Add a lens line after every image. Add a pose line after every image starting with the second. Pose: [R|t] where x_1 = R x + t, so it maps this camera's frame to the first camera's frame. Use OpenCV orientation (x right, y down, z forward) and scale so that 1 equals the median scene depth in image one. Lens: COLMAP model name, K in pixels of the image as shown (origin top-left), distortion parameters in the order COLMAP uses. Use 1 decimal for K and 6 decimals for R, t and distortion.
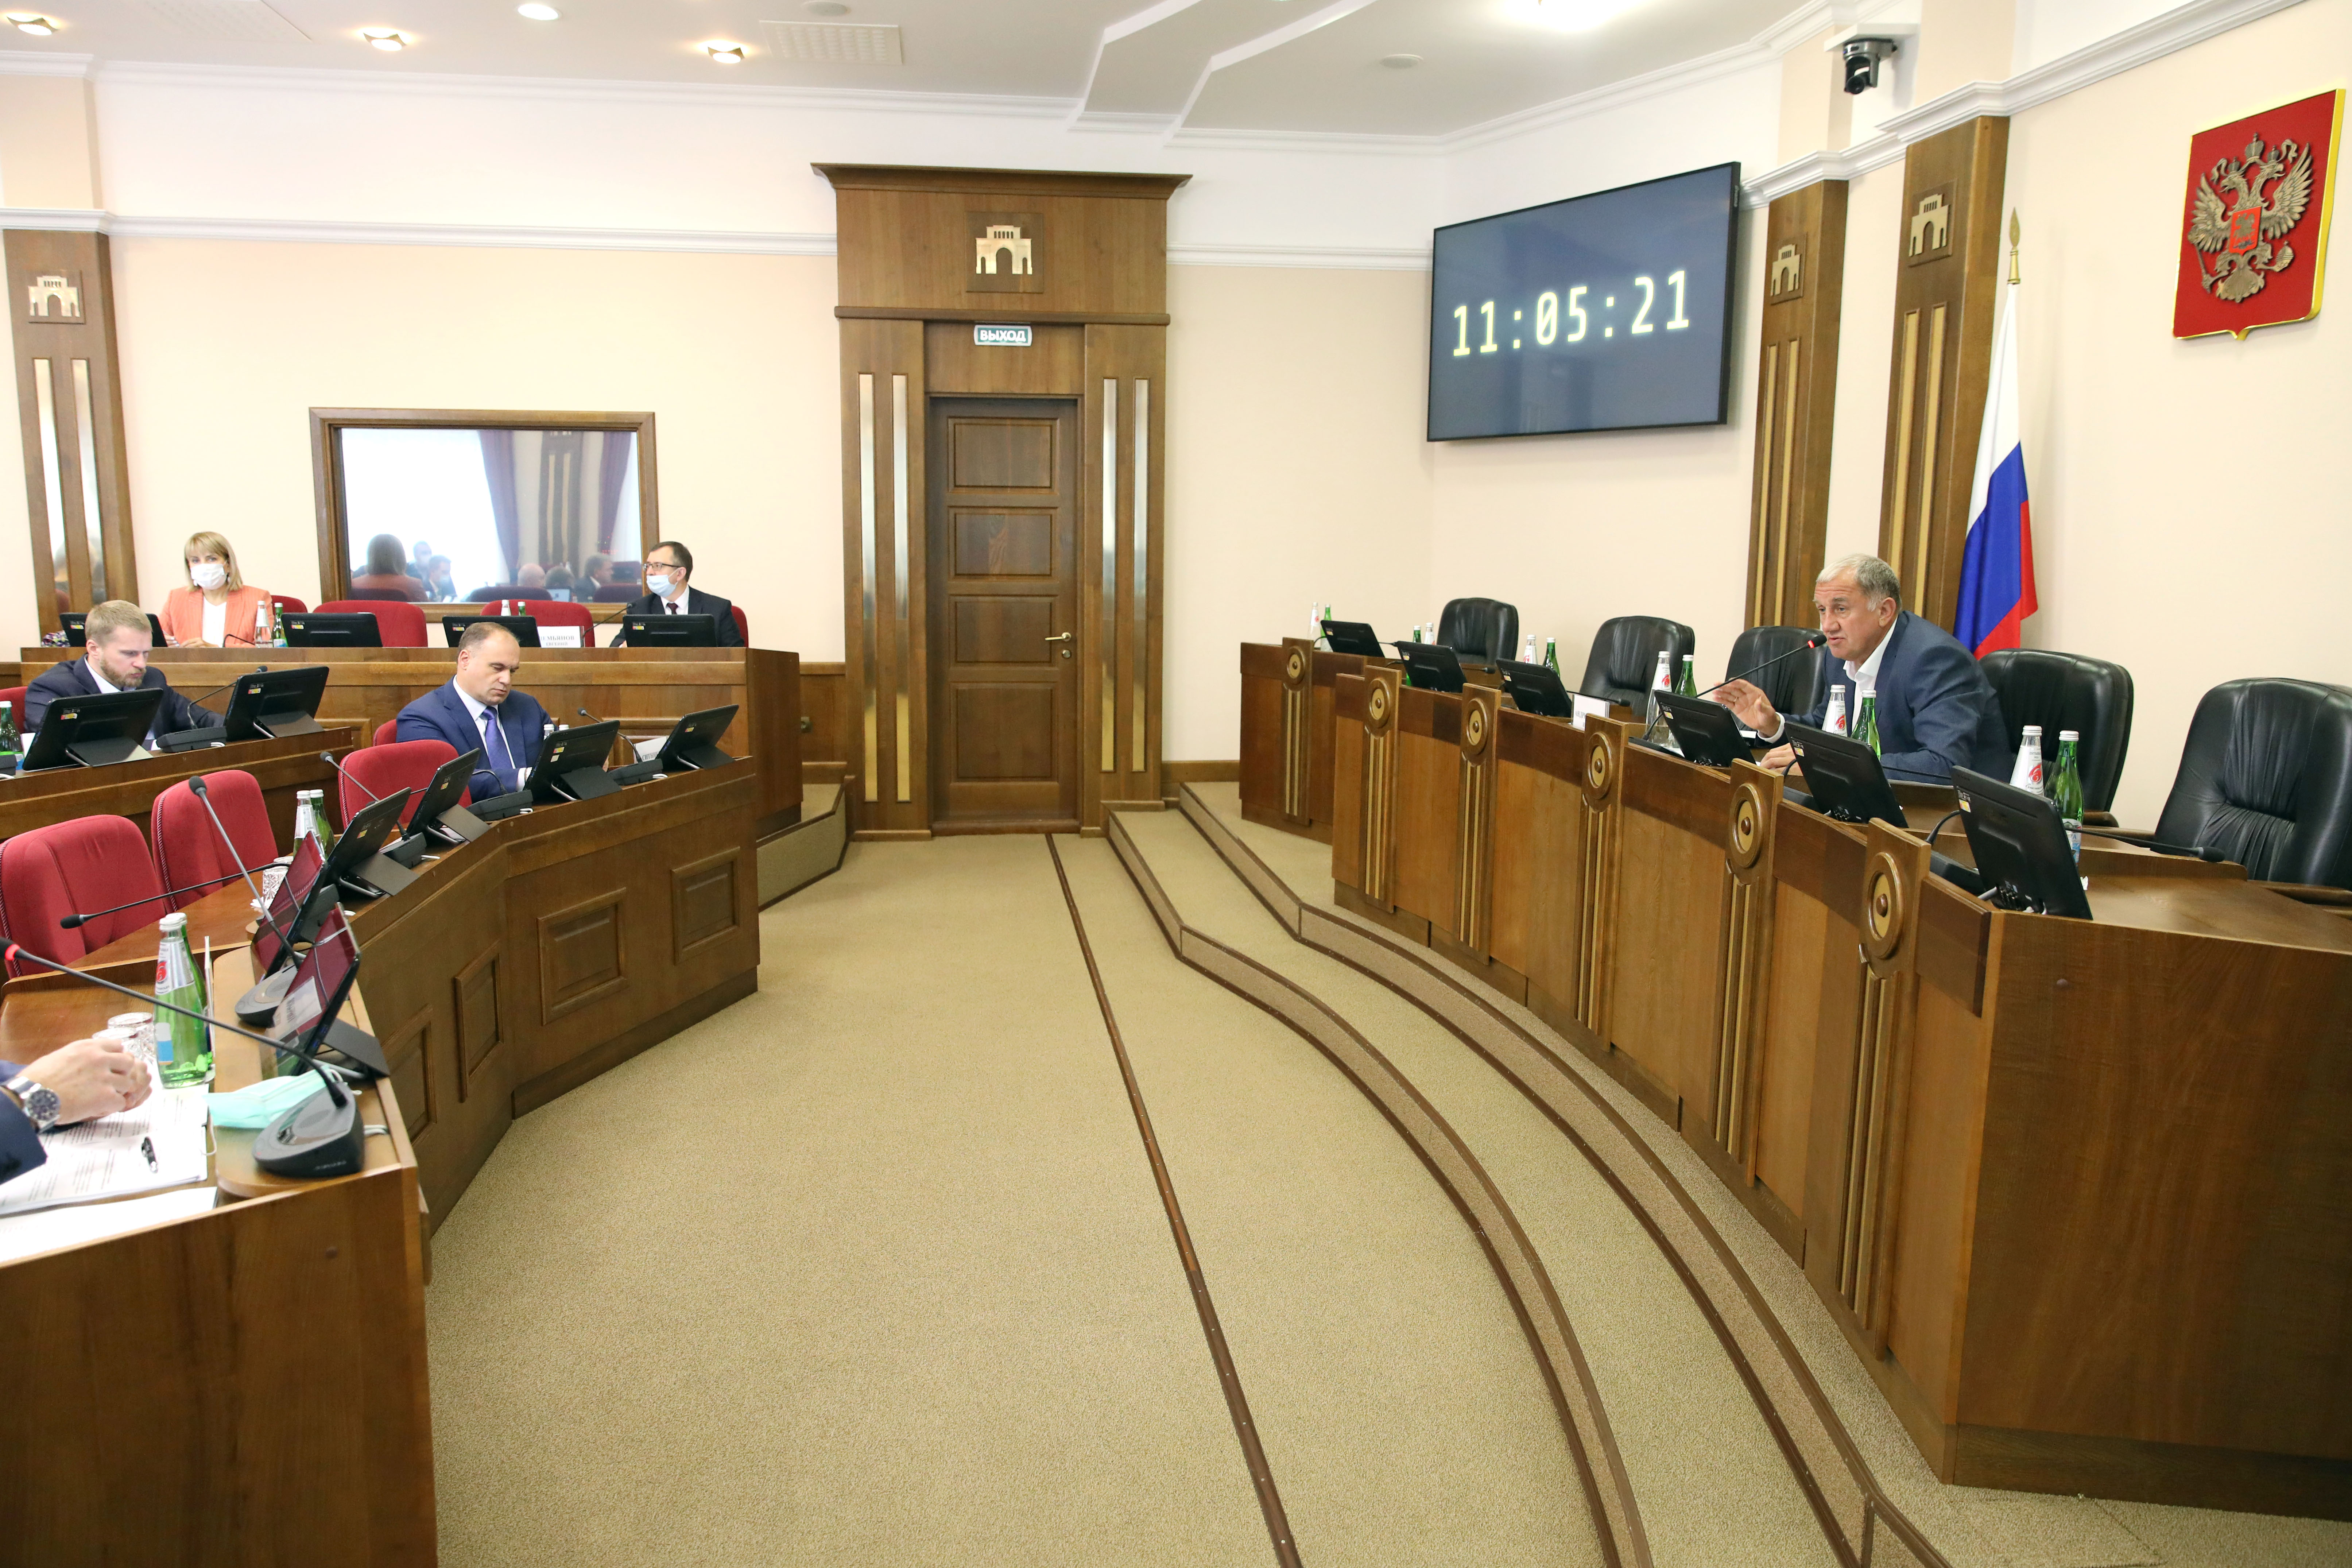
lens RADIAL K [[1620.8, 0, 1175.1], [0, 1620.8, 782.0], [0, 0, 1]] dist [0.022193, 0.000455]
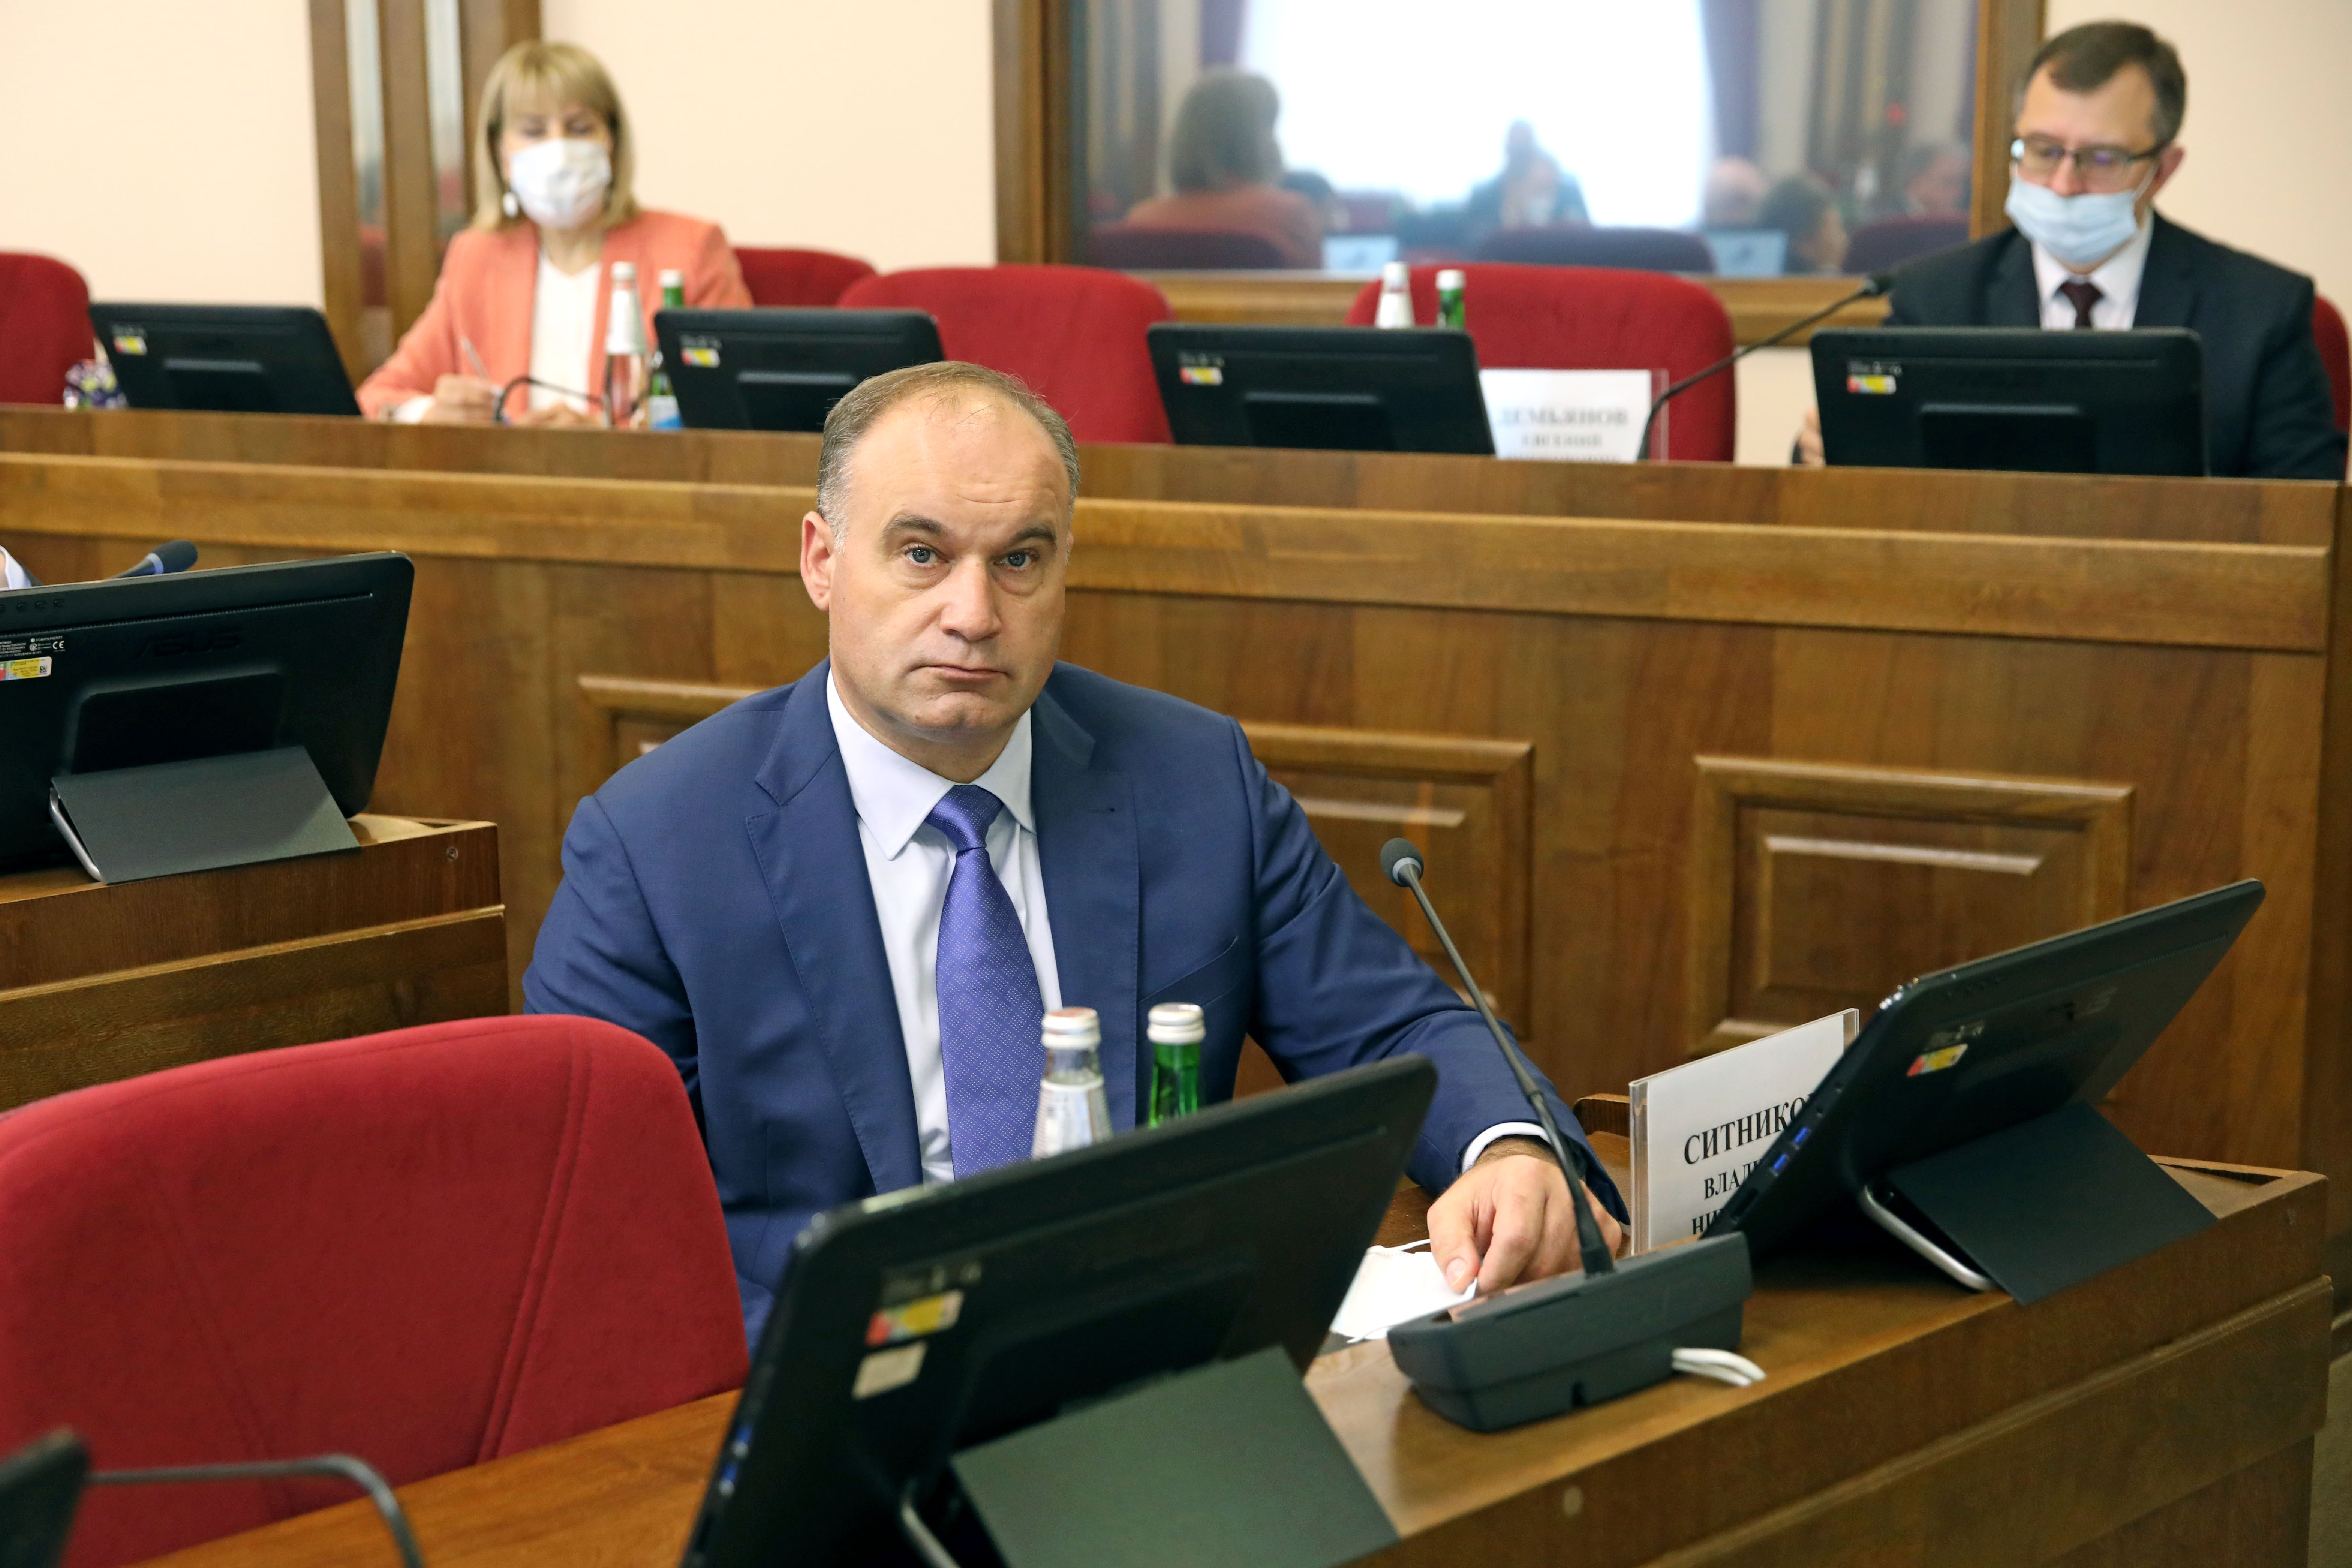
lens RADIAL K [[3310.6, 0, 1173.3], [0, 3310.6, 784.5], [0, 0, 1]] dist [0.041513, 0.000000]
pose [[0.830576, 0.090650, -0.549478, -0.146536], [-0.068777, 0.995807, 0.060322, -0.059371], [0.552642, -0.012310, 0.833328, 0.546685]]
